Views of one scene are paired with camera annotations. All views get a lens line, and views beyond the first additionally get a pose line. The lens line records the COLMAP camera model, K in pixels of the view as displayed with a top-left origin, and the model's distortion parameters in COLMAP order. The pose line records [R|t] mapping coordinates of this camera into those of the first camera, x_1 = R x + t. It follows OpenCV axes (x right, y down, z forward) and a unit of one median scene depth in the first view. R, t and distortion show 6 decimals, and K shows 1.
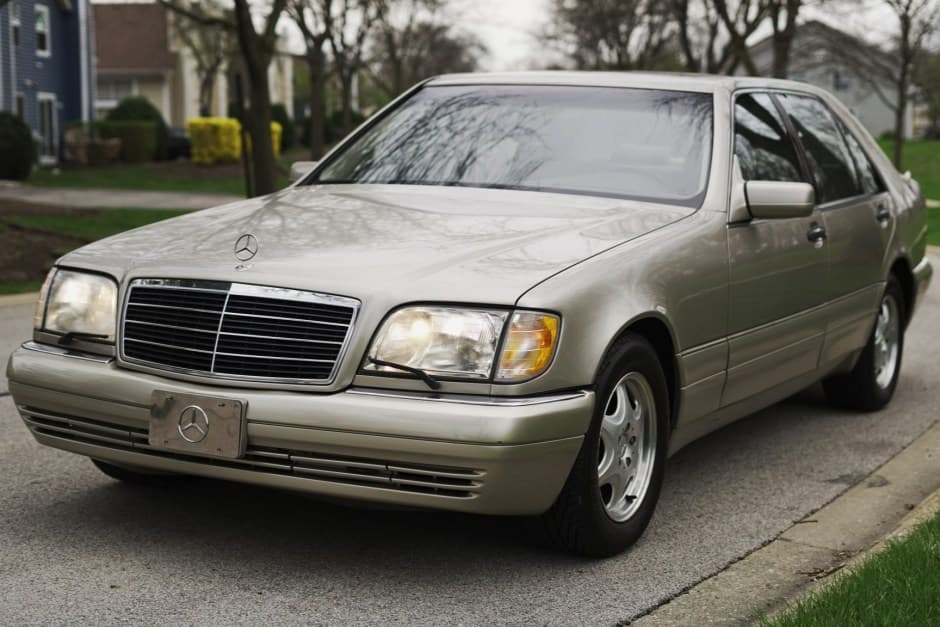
lens RADIAL K [[1852.5, 0, 470.0], [0, 1852.5, 313.5], [0, 0, 1]] dist [-0.018848, -0.035656]
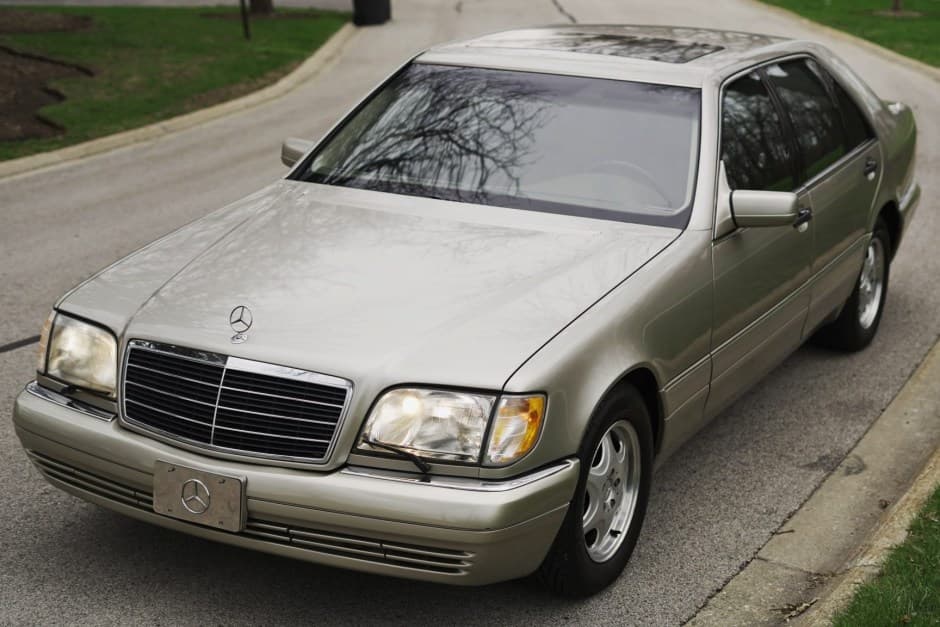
lens RADIAL K [[1861.4, 0, 491.5], [0, 1861.4, 314.1], [0, 0, 1]] dist [-0.009077, -0.079445]
pose [[0.999917, -0.009114, 0.009073, 0.008386], [0.007449, 0.985569, 0.169111, -0.202222], [-0.010483, -0.169030, 0.985555, -0.017928]]
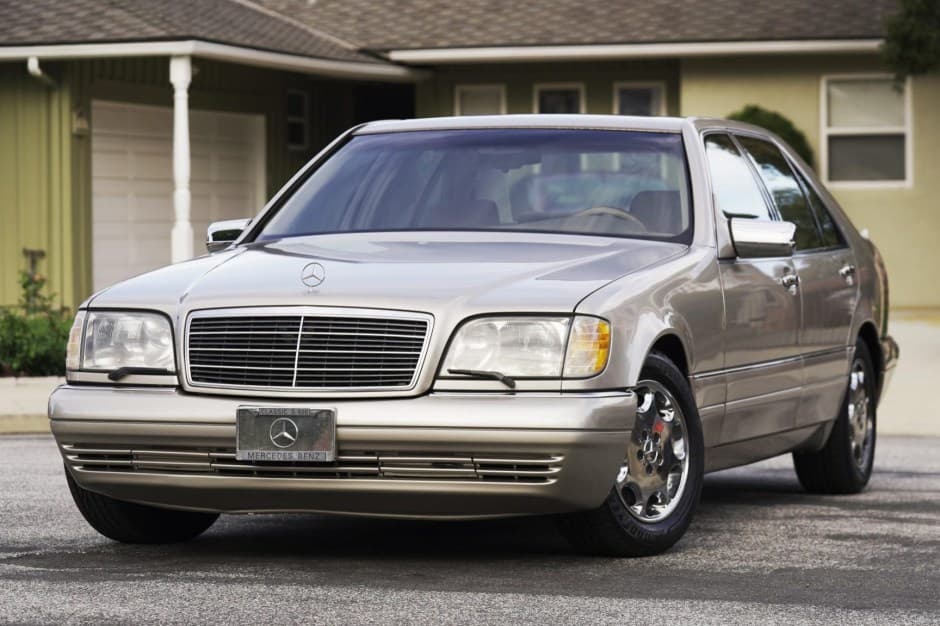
lens RADIAL K [[4589.1, 0, 470.0], [0, 4589.1, 313.0], [0, 0, 1]] dist [1.430209, 2.735670]
pose [[0.981737, -0.026094, 0.188444, -0.509527], [0.044975, 0.994304, -0.096624, 0.237122], [-0.184849, 0.103334, 0.977319, -1.546690]]
